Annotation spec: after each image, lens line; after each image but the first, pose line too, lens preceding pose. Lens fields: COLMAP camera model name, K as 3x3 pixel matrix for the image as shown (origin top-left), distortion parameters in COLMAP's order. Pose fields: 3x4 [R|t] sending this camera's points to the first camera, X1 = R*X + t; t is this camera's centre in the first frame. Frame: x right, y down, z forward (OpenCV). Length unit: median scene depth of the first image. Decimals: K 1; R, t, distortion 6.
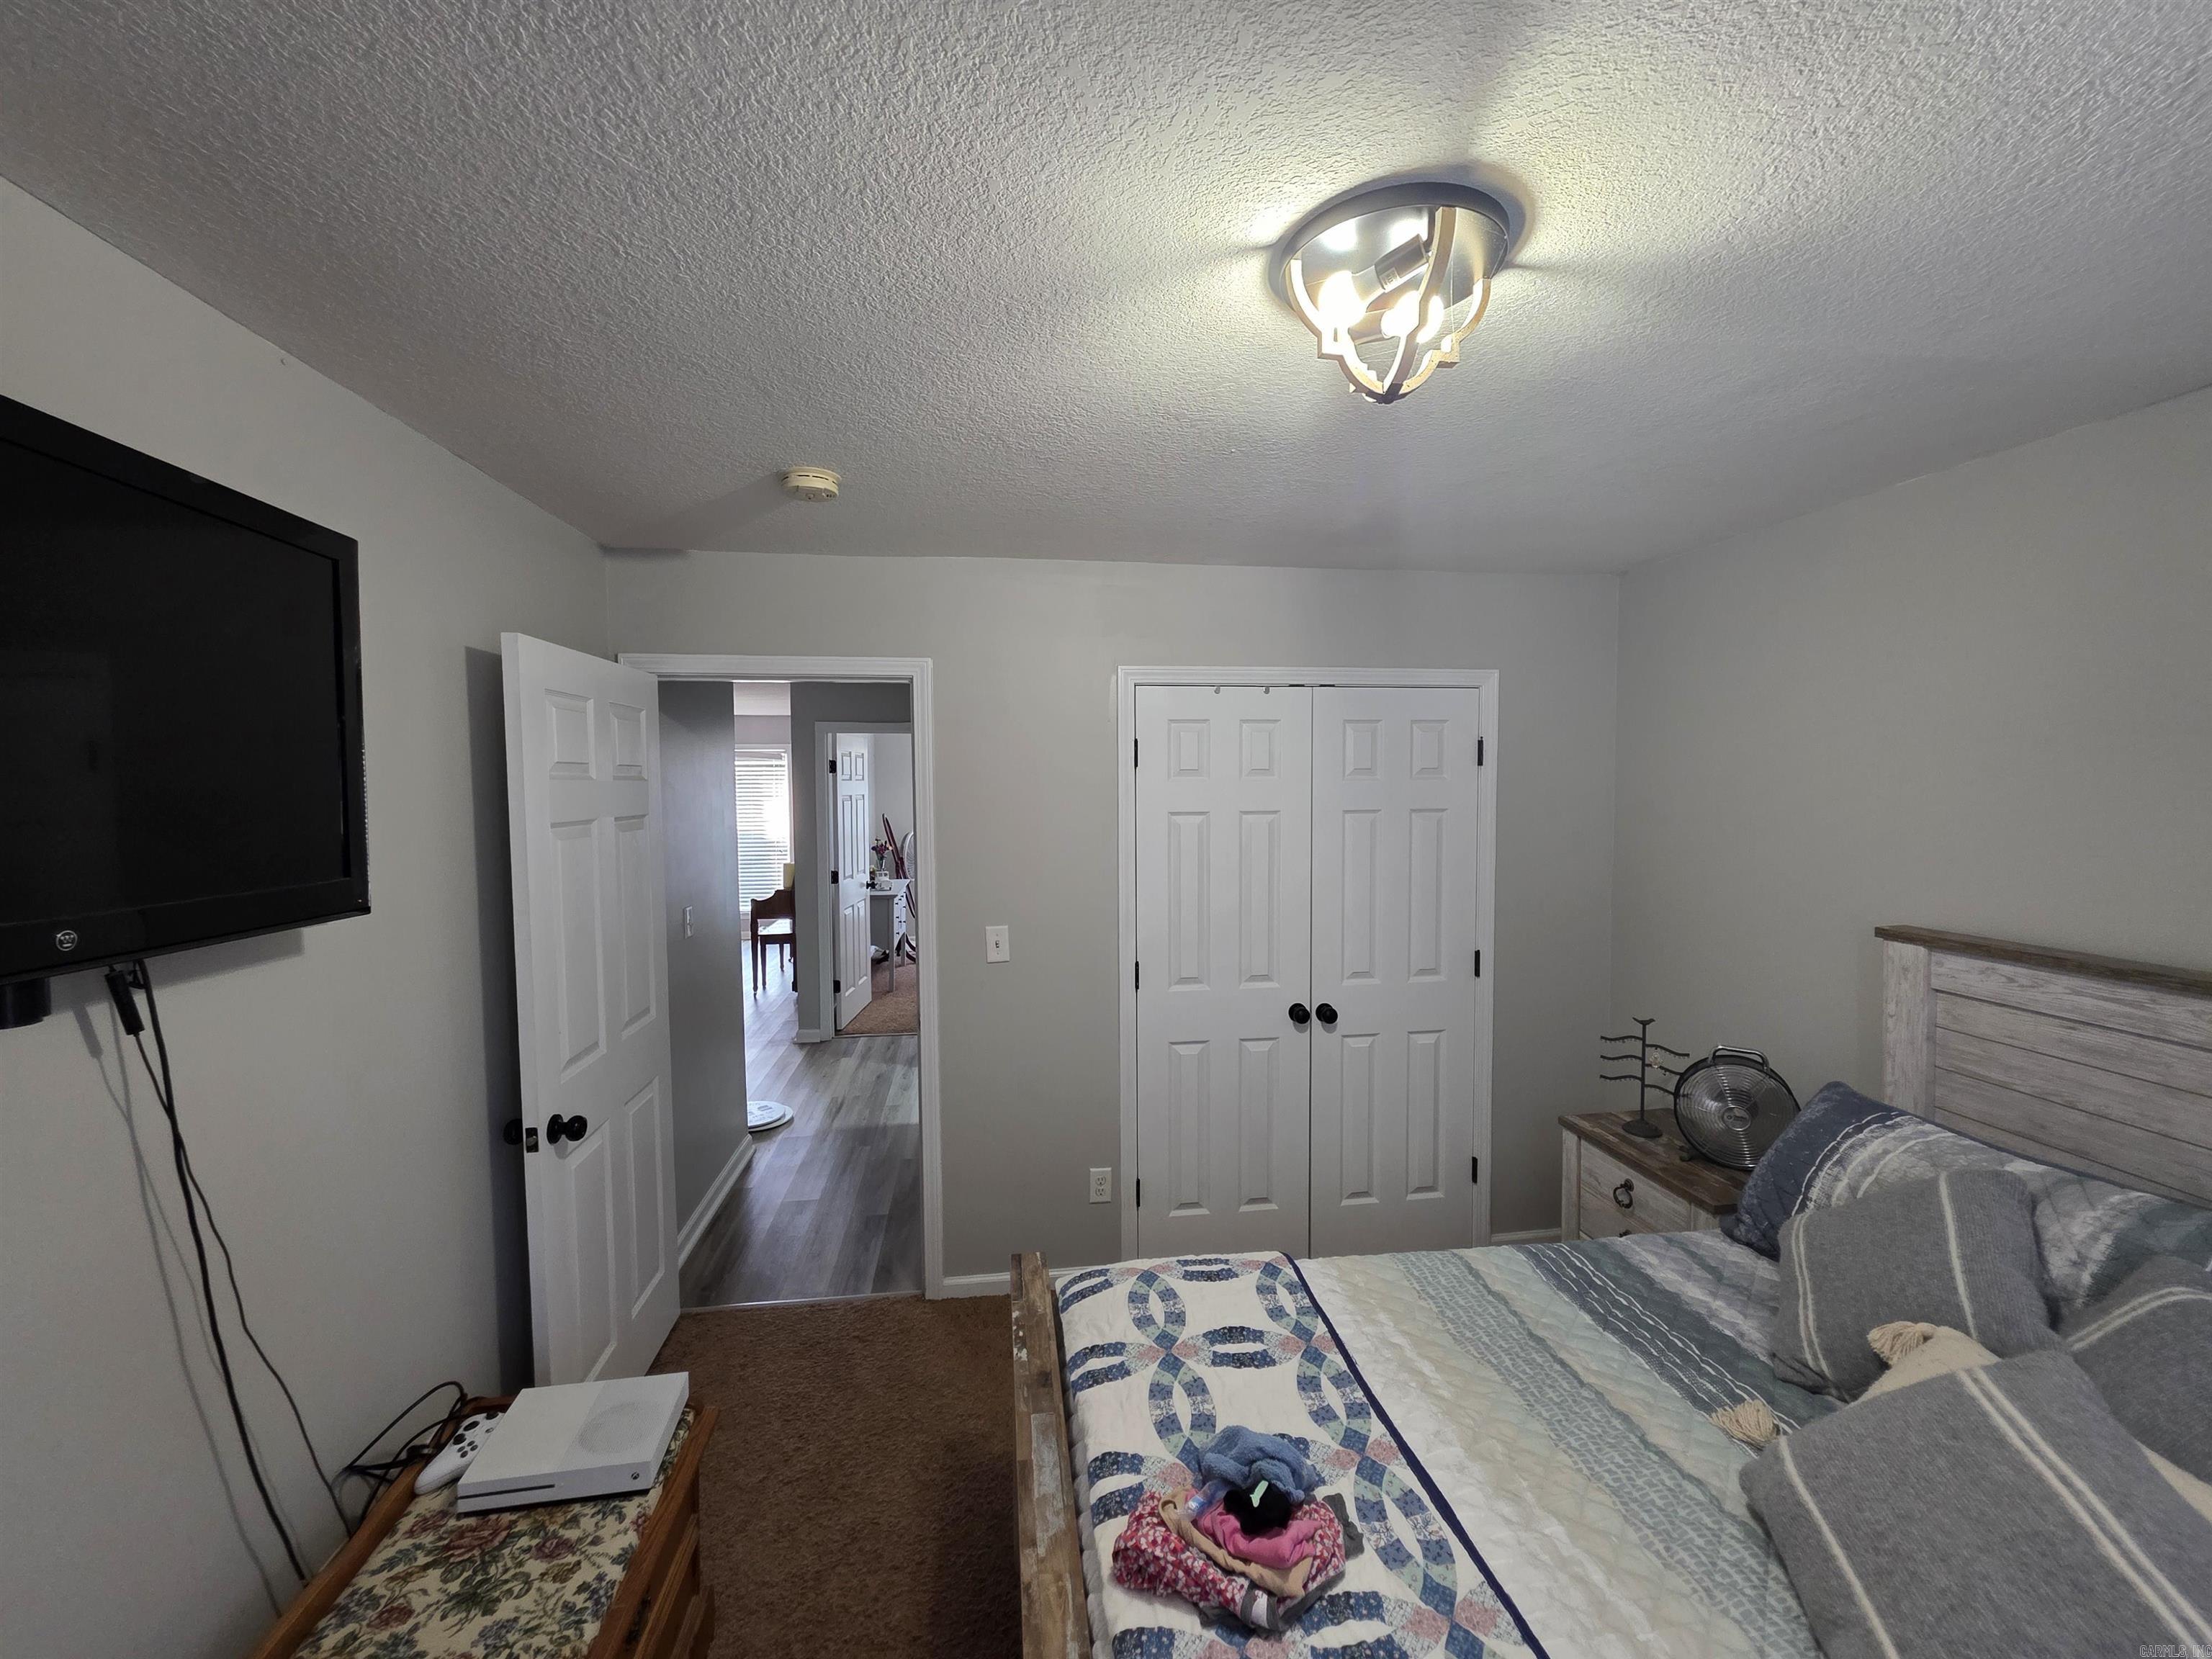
lens RADIAL K [[878.2, 0, 1106.0], [0, 878.2, 829.5], [0, 0, 1]] dist [0.000166, 0.000012]
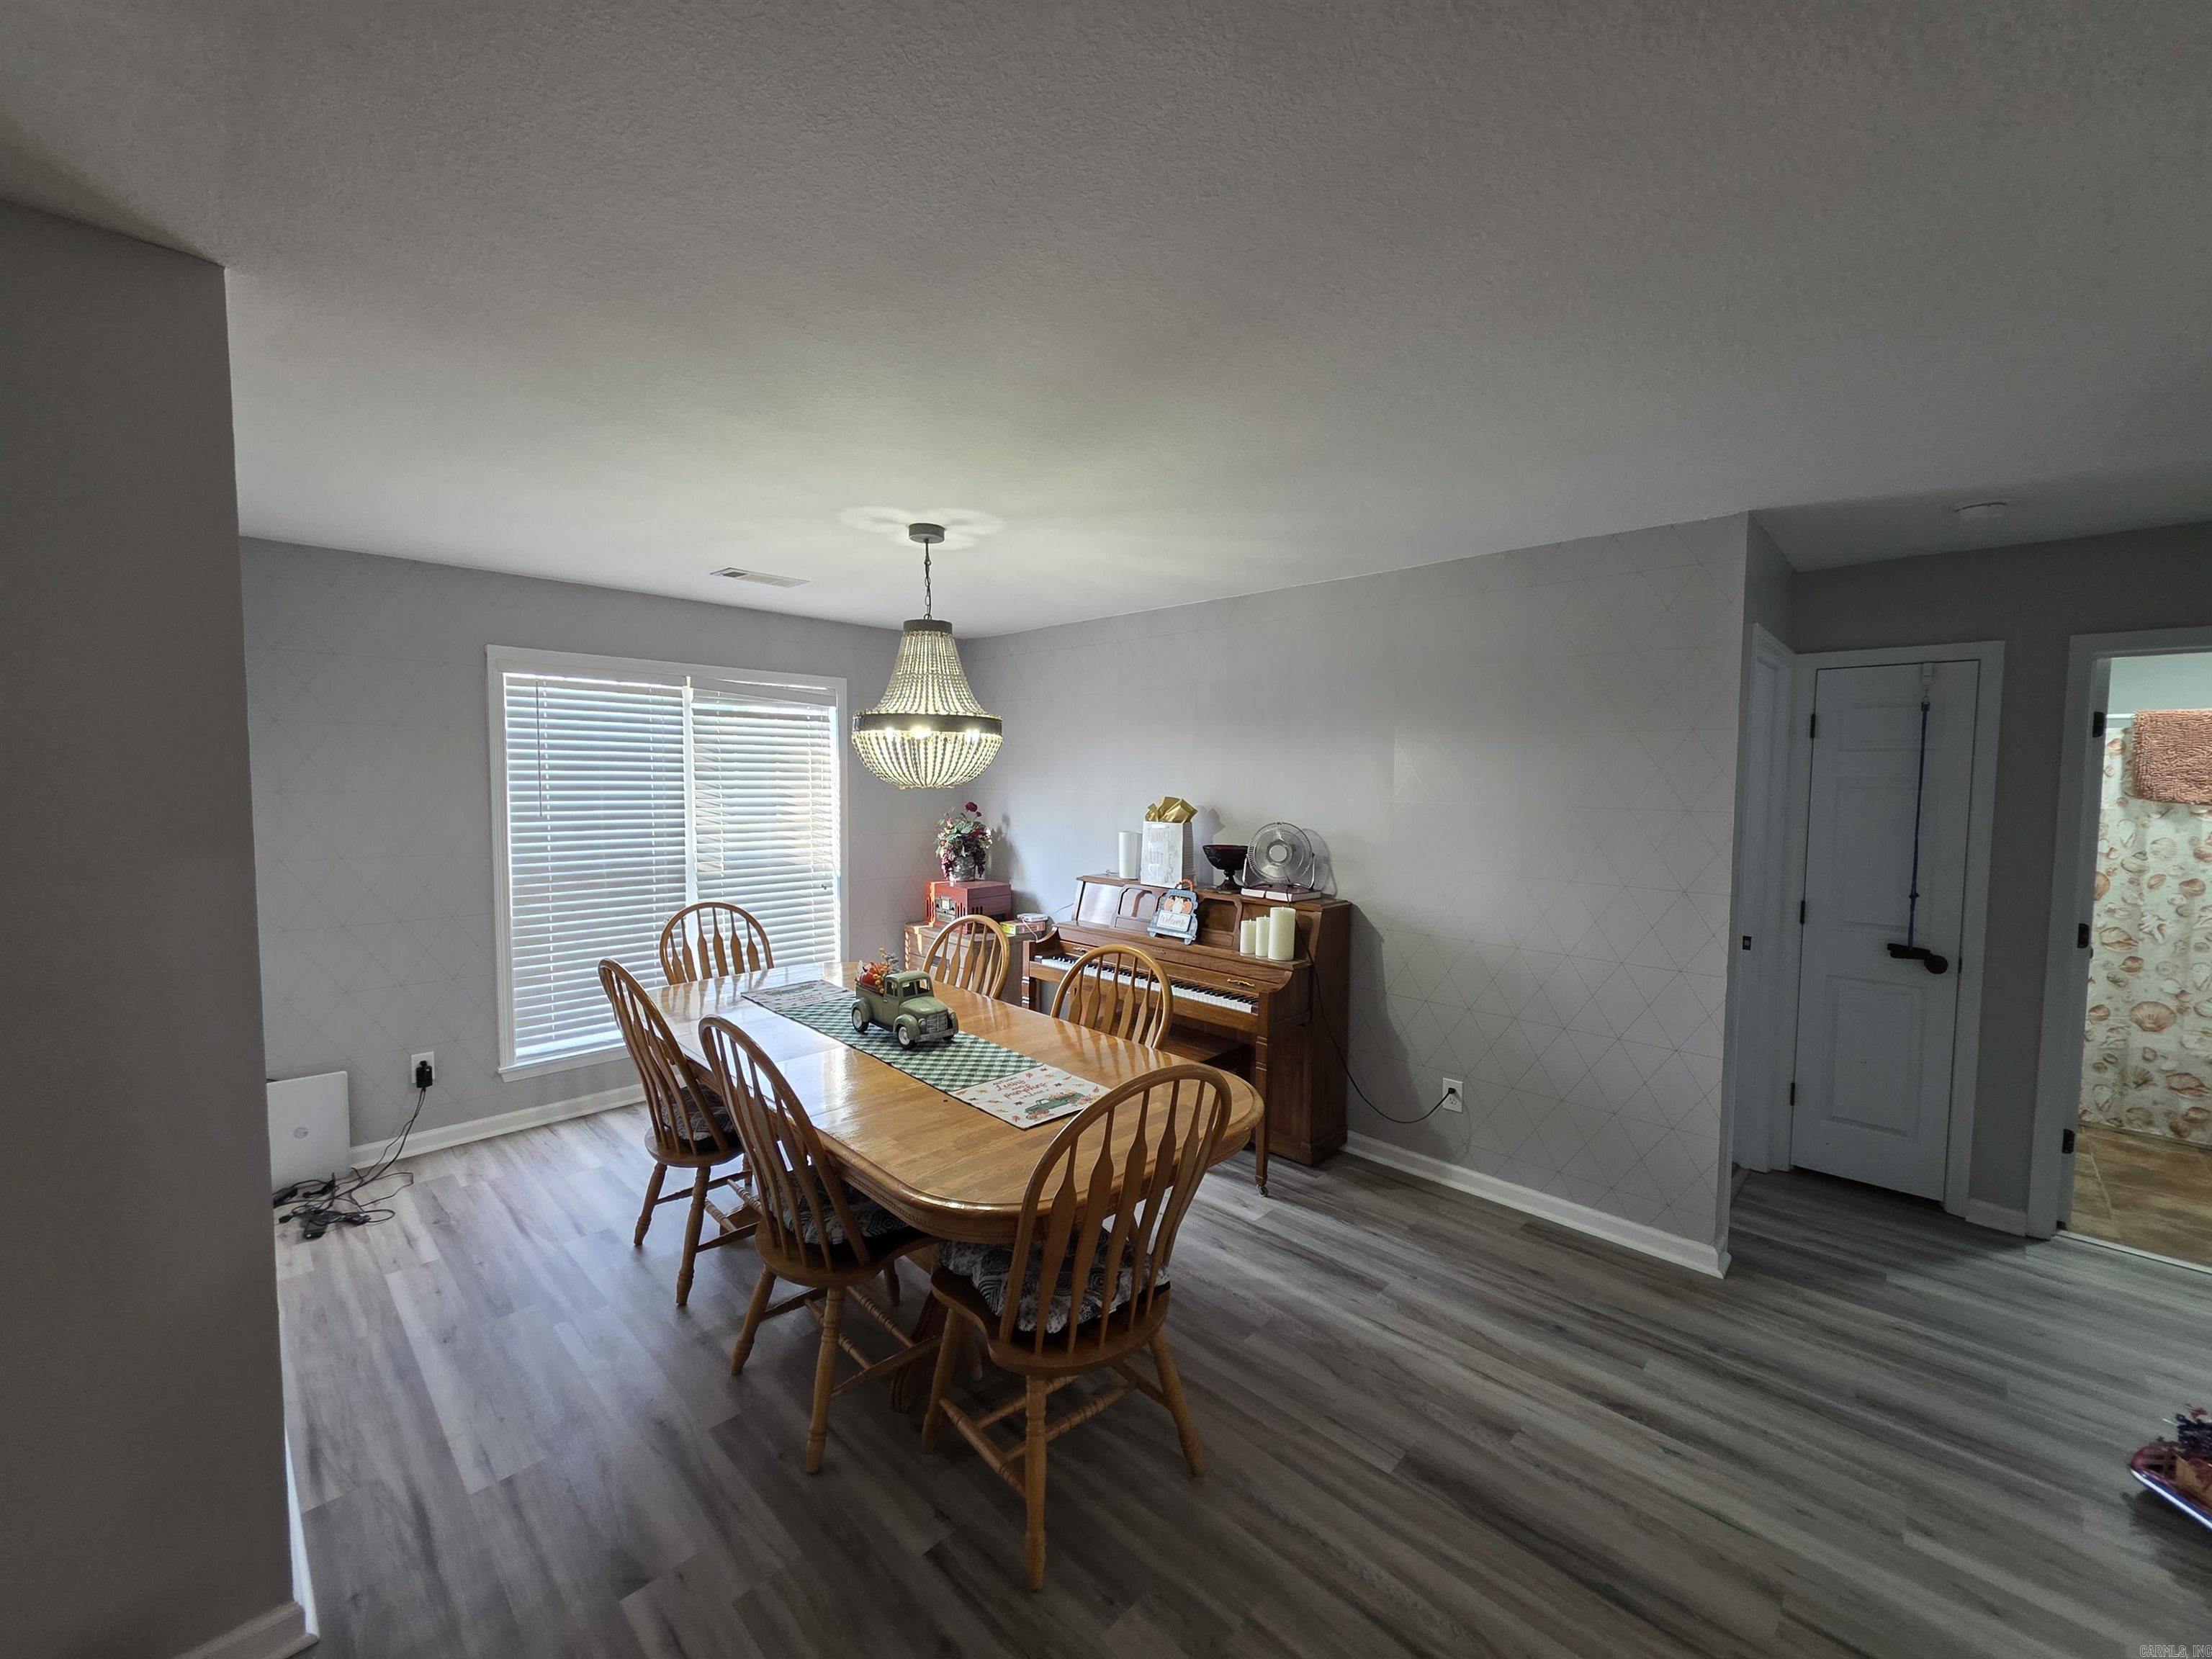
lens RADIAL K [[878.2, 0, 1106.0], [0, 878.2, 829.5], [0, 0, 1]] dist [0.000166, 0.000012]
pose [[0.791814, -0.026710, 0.610177, -0.774074], [0.022778, 0.999640, 0.014199, -0.019264], [-0.610337, 0.002656, 0.792138, 0.689047]]
